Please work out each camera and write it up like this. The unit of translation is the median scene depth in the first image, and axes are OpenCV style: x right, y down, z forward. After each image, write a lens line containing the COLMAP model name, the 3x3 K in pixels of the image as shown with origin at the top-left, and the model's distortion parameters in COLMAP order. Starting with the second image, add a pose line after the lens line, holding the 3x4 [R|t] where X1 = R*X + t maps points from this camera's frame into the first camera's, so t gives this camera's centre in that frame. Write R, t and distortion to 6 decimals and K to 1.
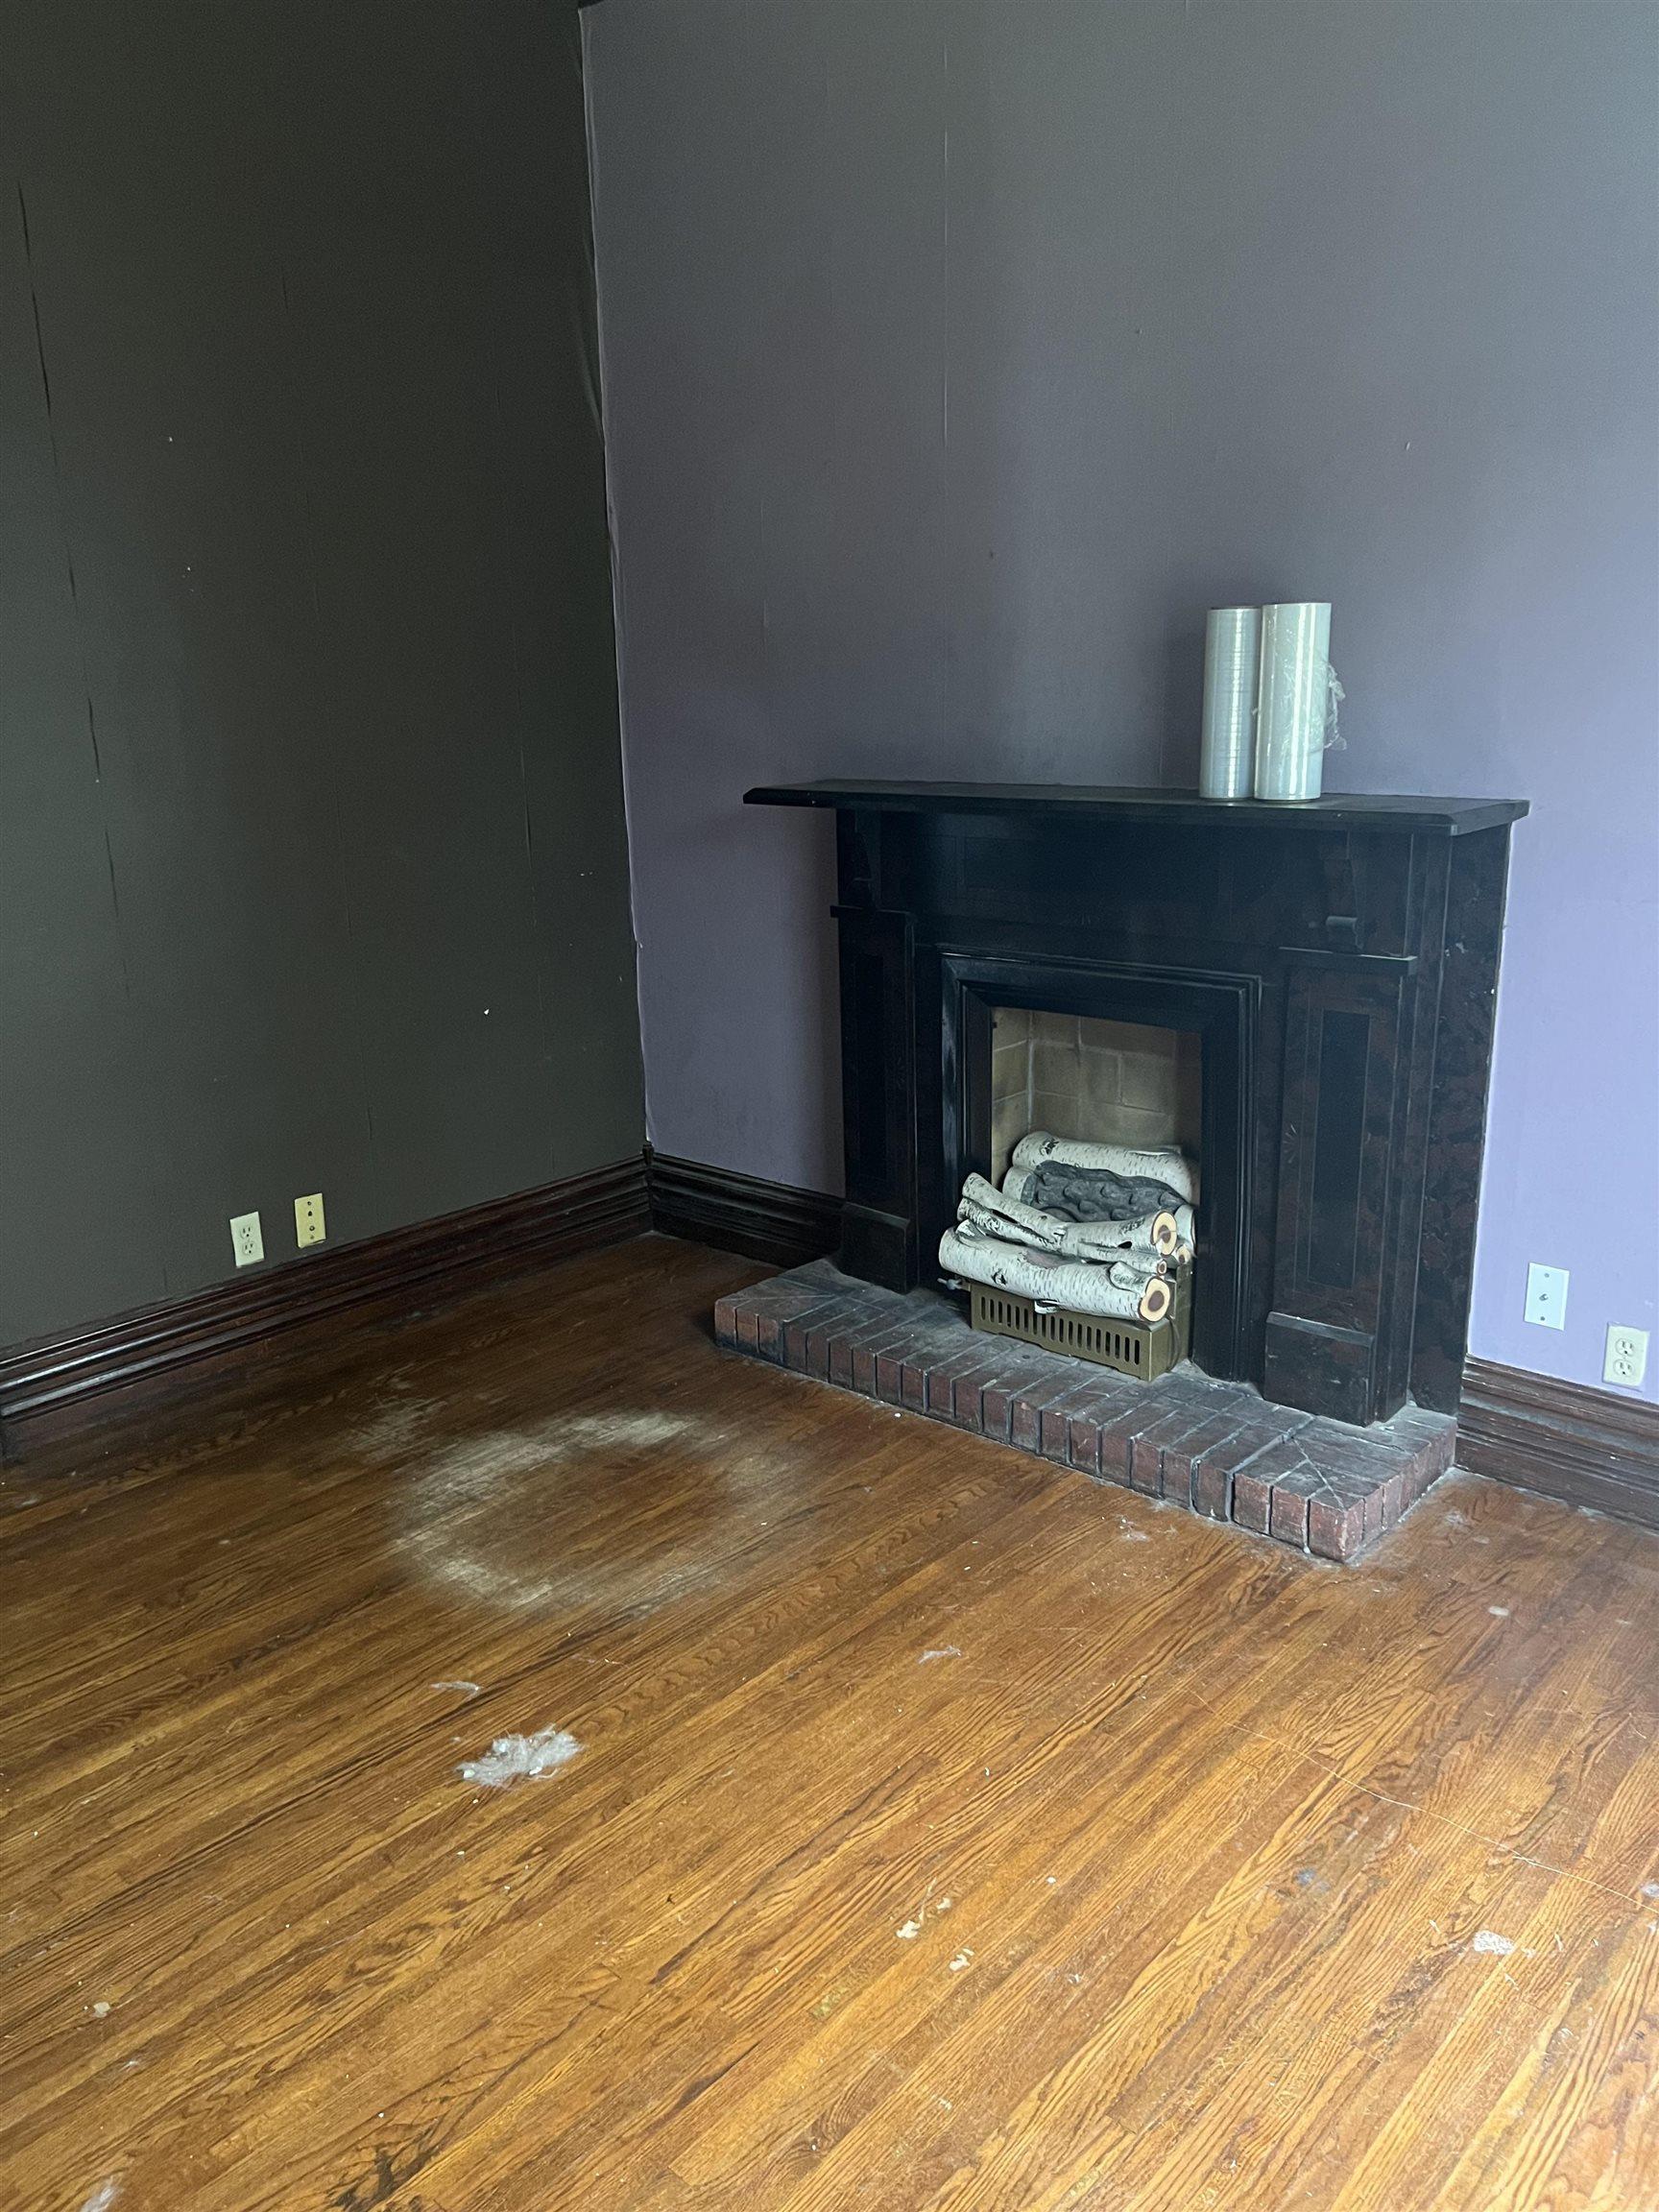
lens RADIAL K [[1684.3, 0, 829.5], [0, 1684.3, 1106.0], [0, 0, 1]] dist [0.052829, -0.060579]
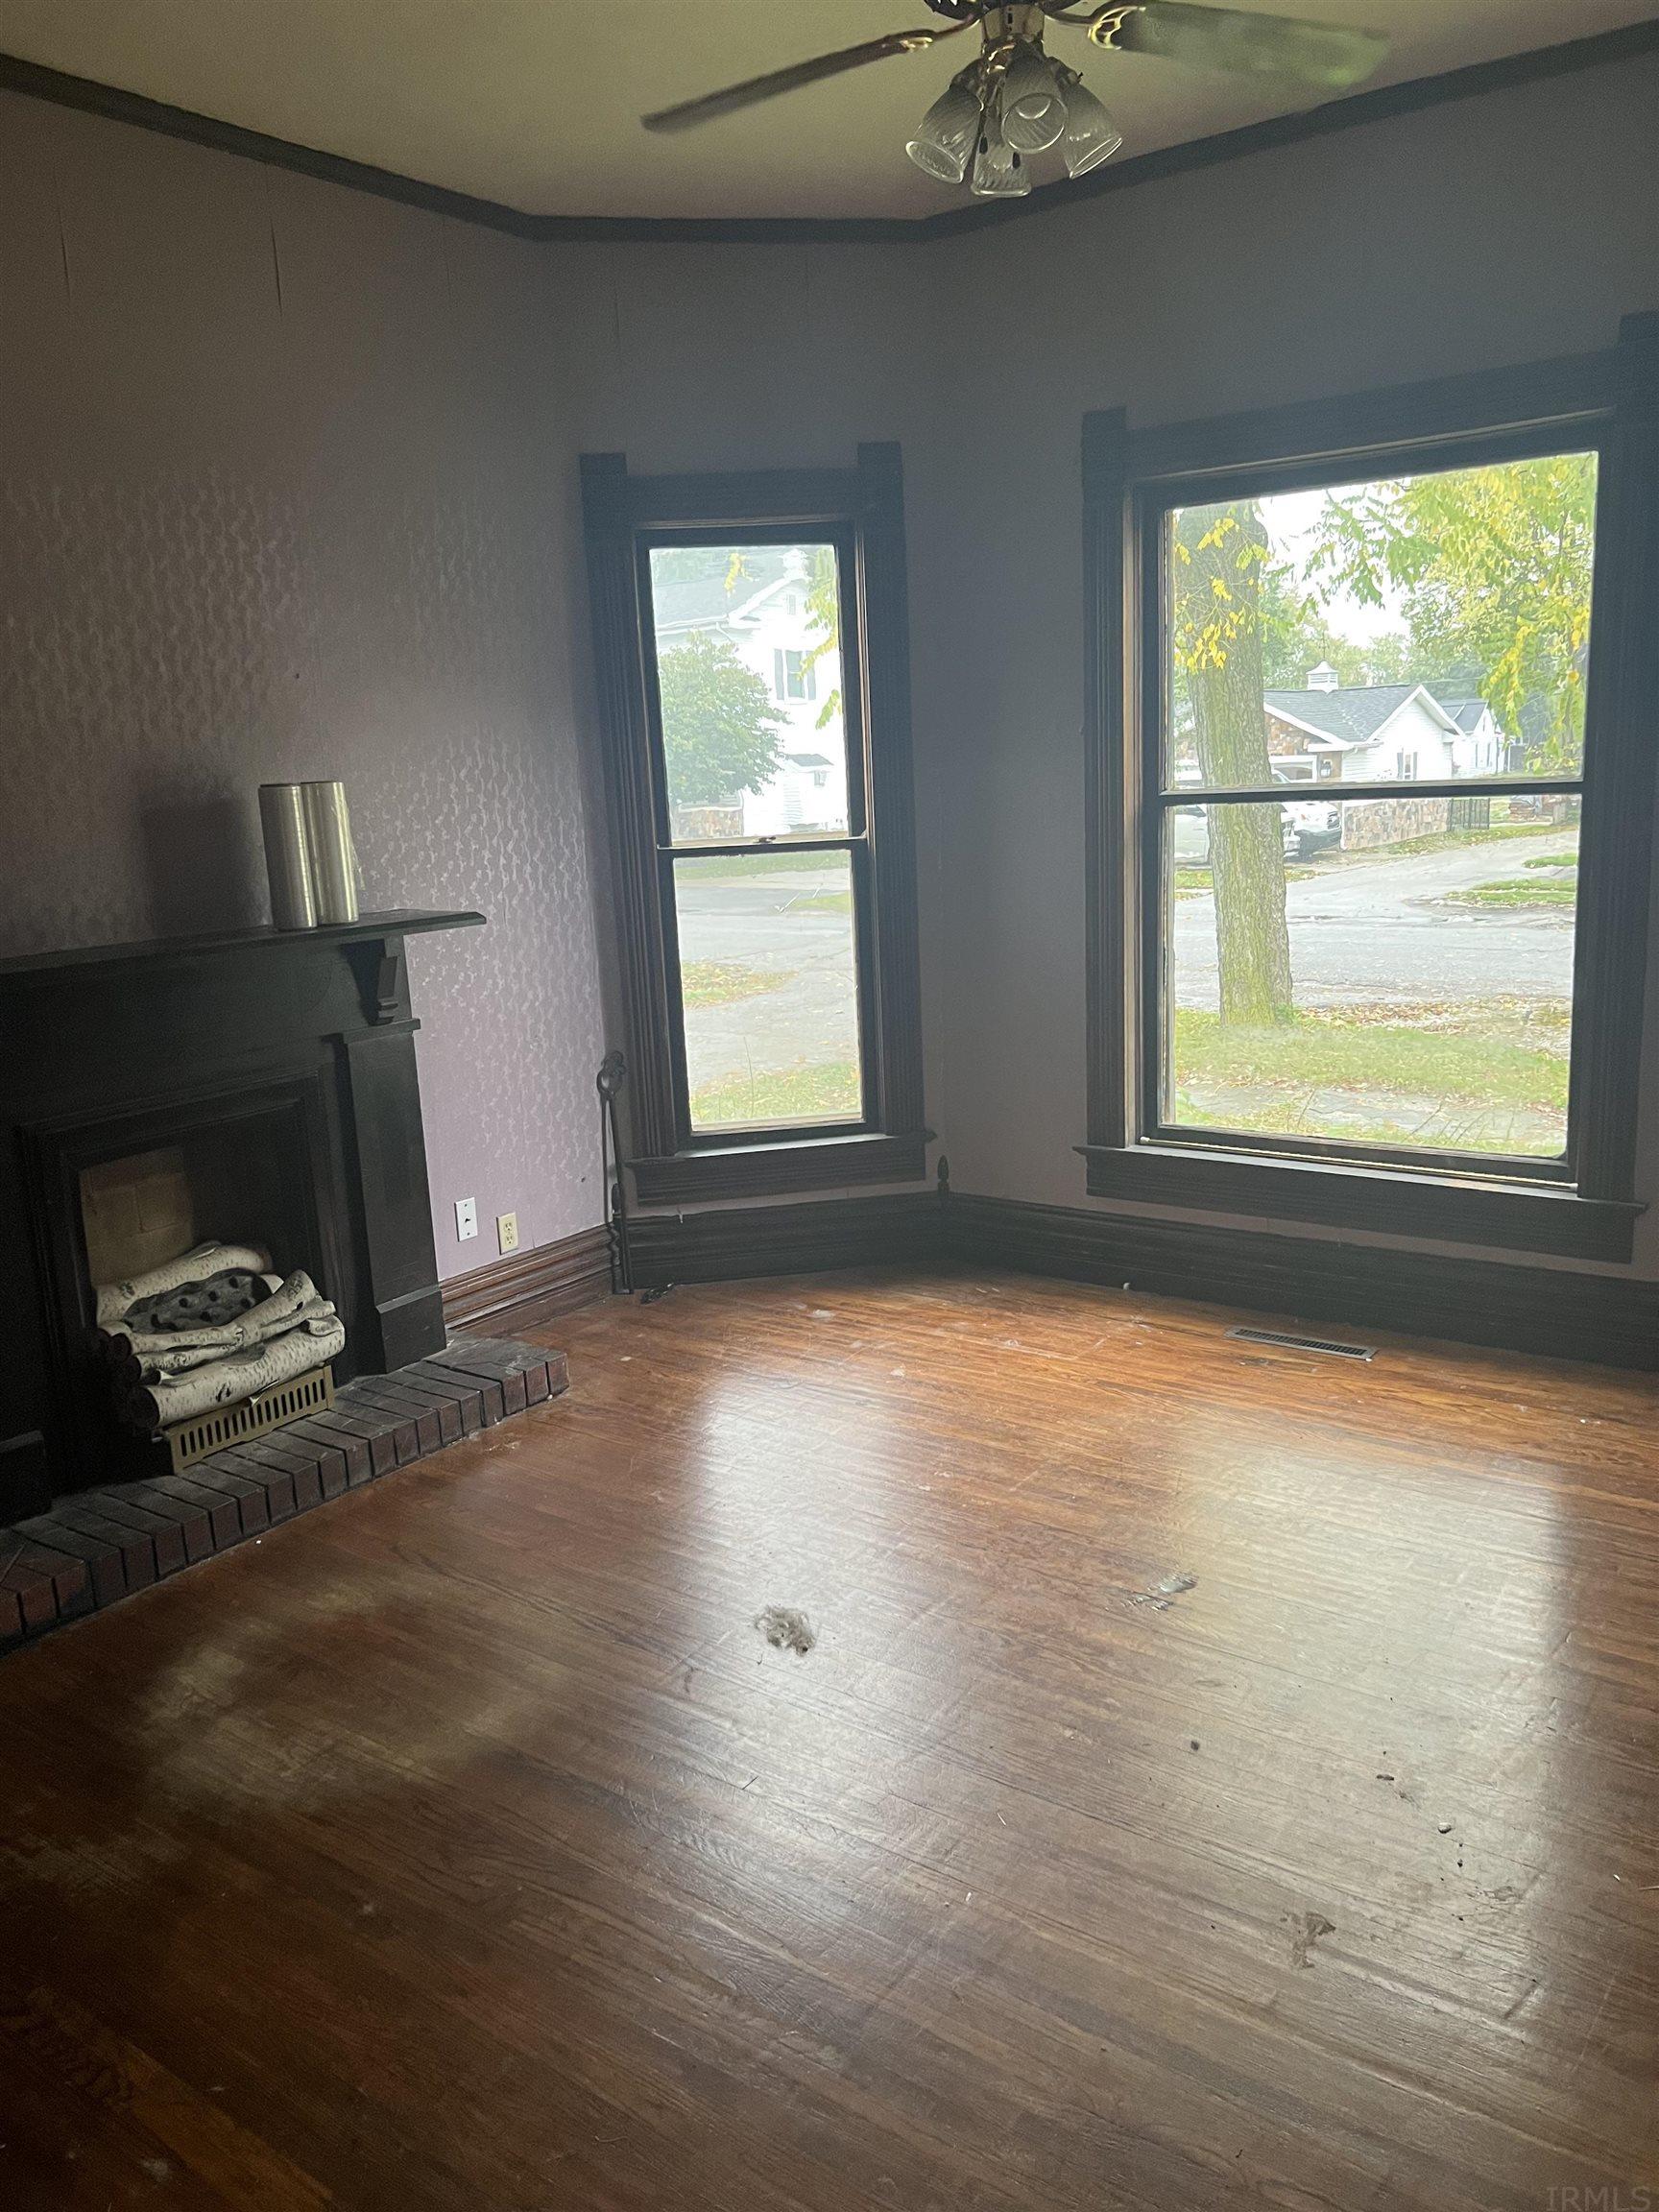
lens RADIAL K [[1674.4, 0, 829.6], [0, 1674.4, 1135.5], [0, 0, 1]] dist [0.119967, -0.194204]
pose [[-0.109981, -0.188484, 0.975899, -0.995398], [0.304032, 0.928413, 0.213576, -0.168913], [-0.946292, 0.320193, -0.044803, 0.650830]]
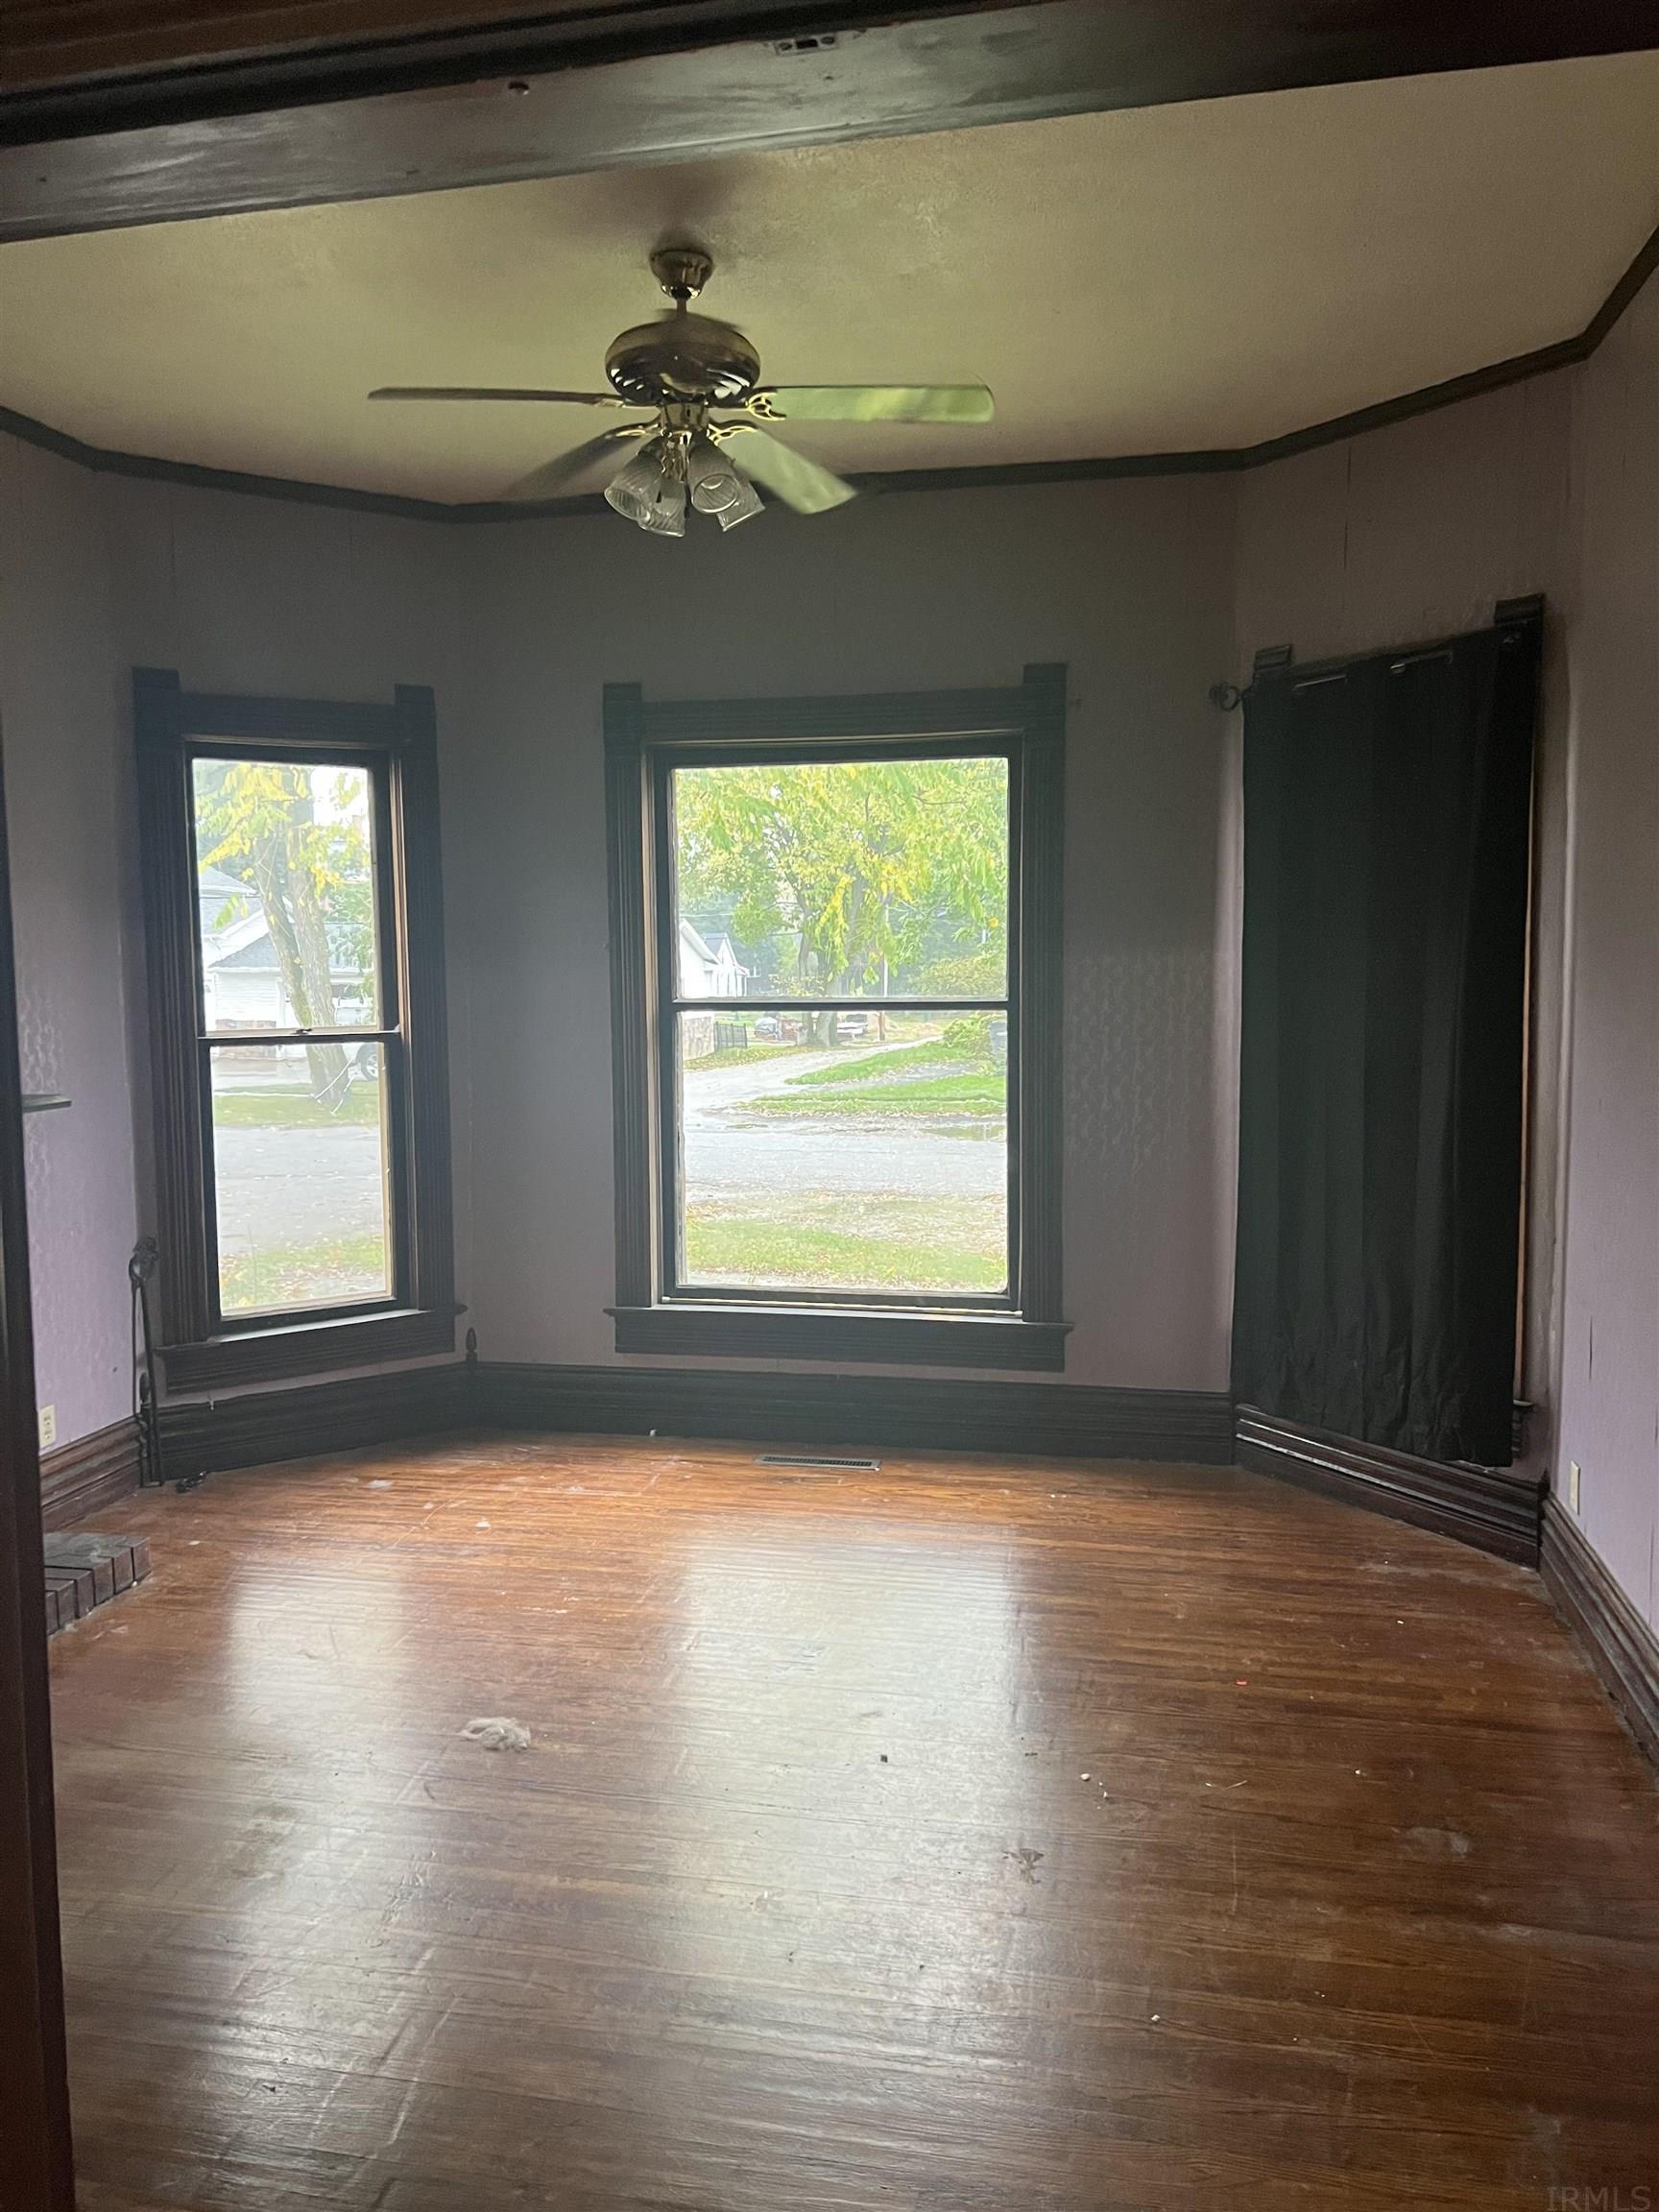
lens RADIAL K [[1648.5, 0, 840.7], [0, 1648.5, 1127.4], [0, 0, 1]] dist [0.209732, -0.479008]
pose [[-0.500665, -0.061525, 0.863452, -1.091603], [0.244543, 0.946789, 0.209259, -0.233625], [-0.830381, 0.315919, -0.458979, 0.893249]]
